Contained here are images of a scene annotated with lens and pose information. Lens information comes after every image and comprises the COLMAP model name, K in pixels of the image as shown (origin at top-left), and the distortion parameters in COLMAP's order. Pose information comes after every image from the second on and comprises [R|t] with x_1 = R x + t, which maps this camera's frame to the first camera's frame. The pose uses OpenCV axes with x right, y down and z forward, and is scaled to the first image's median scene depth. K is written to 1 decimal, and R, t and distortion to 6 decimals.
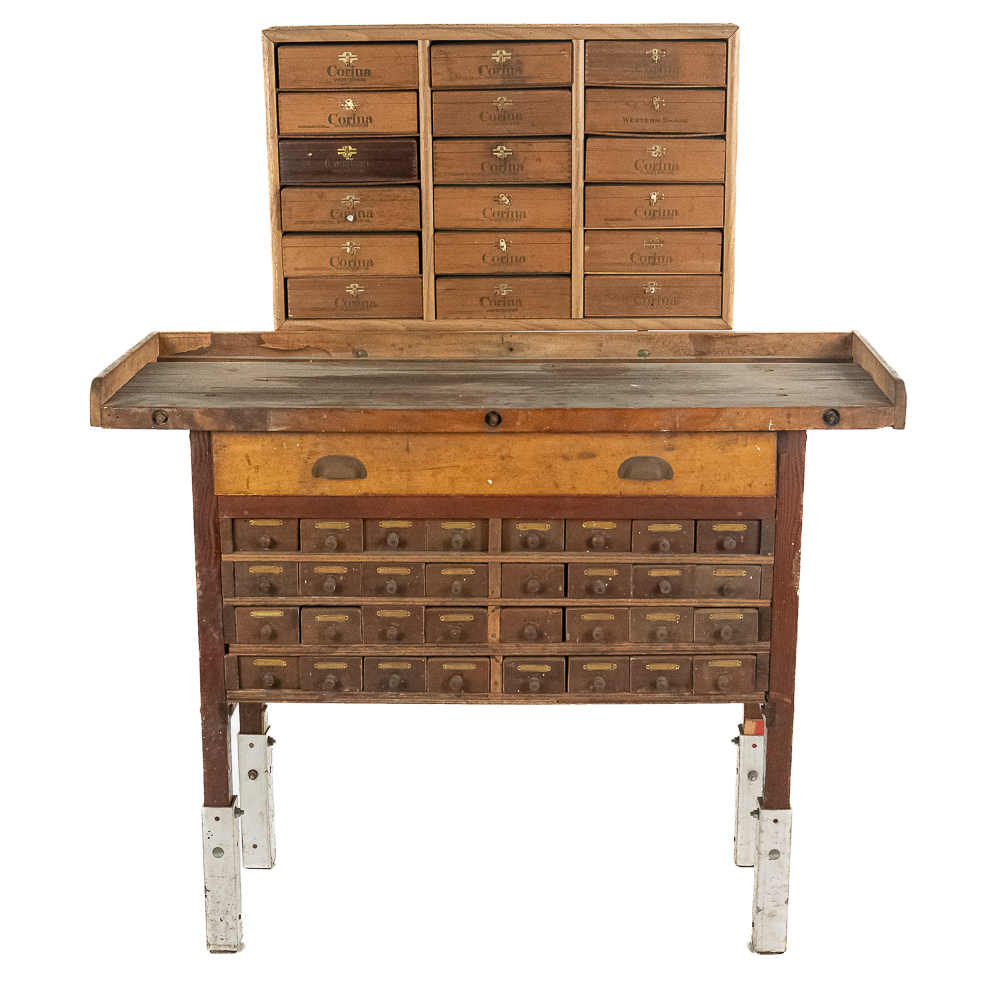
lens RADIAL K [[2050.4, 0, 489.9], [0, 2050.4, 503.2], [0, 0, 1]] dist [0.042140, 0.000000]
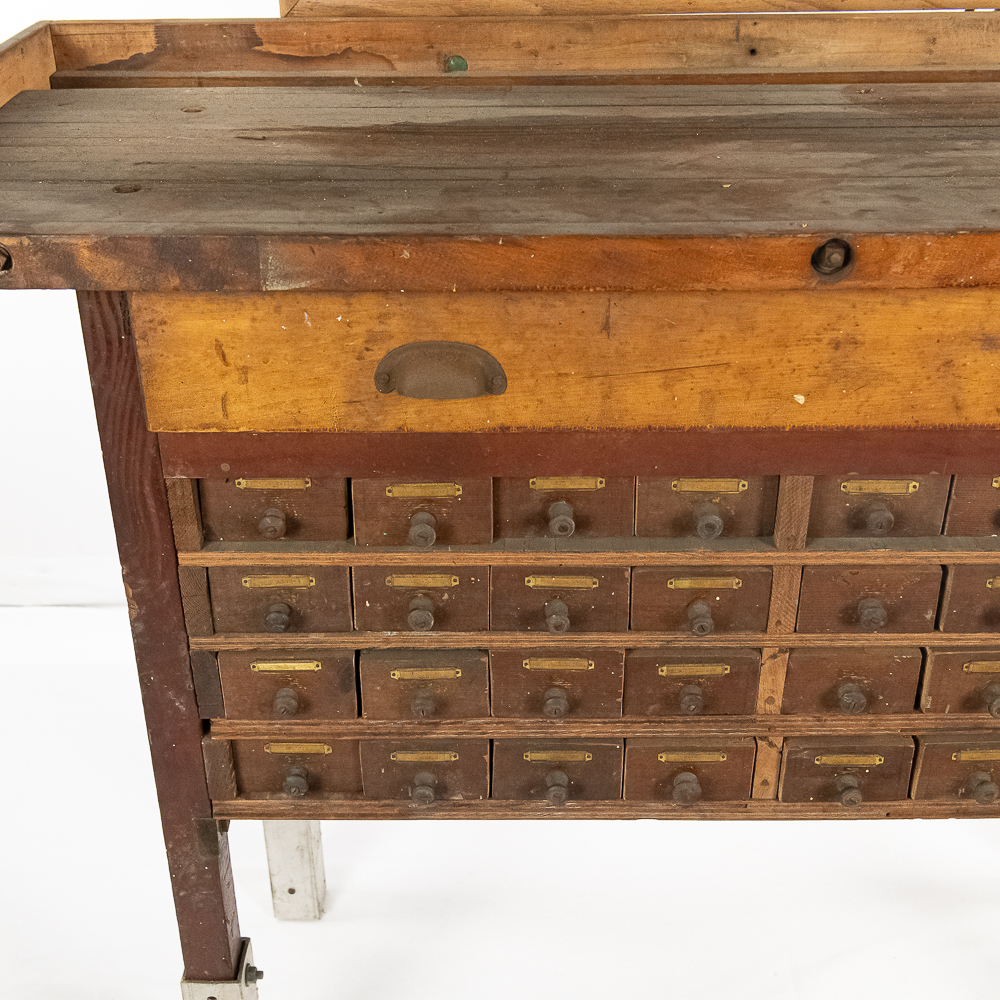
lens RADIAL K [[1405.3, 0, 487.1], [0, 1405.3, 503.4], [0, 0, 1]] dist [0.002991, 0.000000]
pose [[0.999839, -0.014123, 0.011035, -0.065503], [0.010773, 0.965623, 0.259723, -0.063380], [-0.014323, -0.259563, 0.965620, 0.695035]]
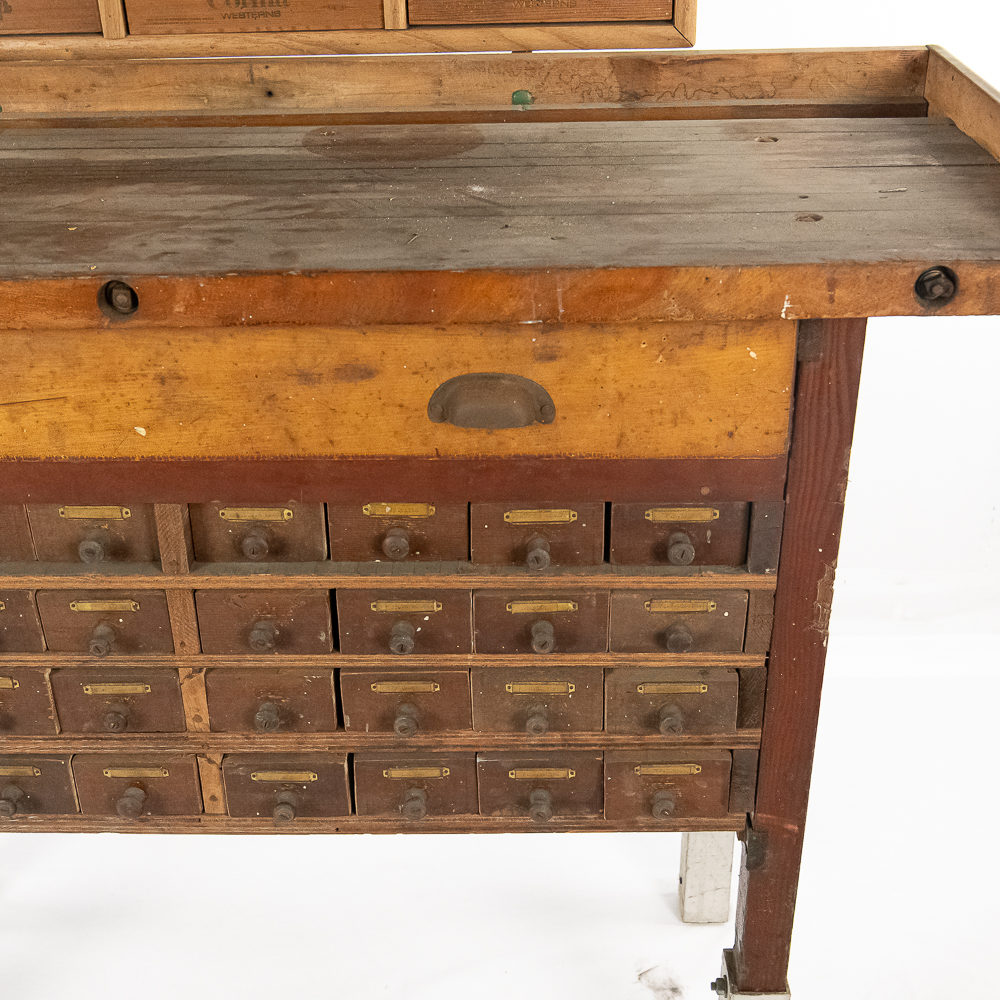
lens RADIAL K [[1405.3, 0, 498.2], [0, 1405.3, 502.9], [0, 0, 1]] dist [0.002991, 0.000000]
pose [[0.999840, -0.012934, -0.012352, 0.078074], [0.015586, 0.968849, 0.247161, -0.066979], [0.008771, -0.247314, 0.968896, 0.682035]]
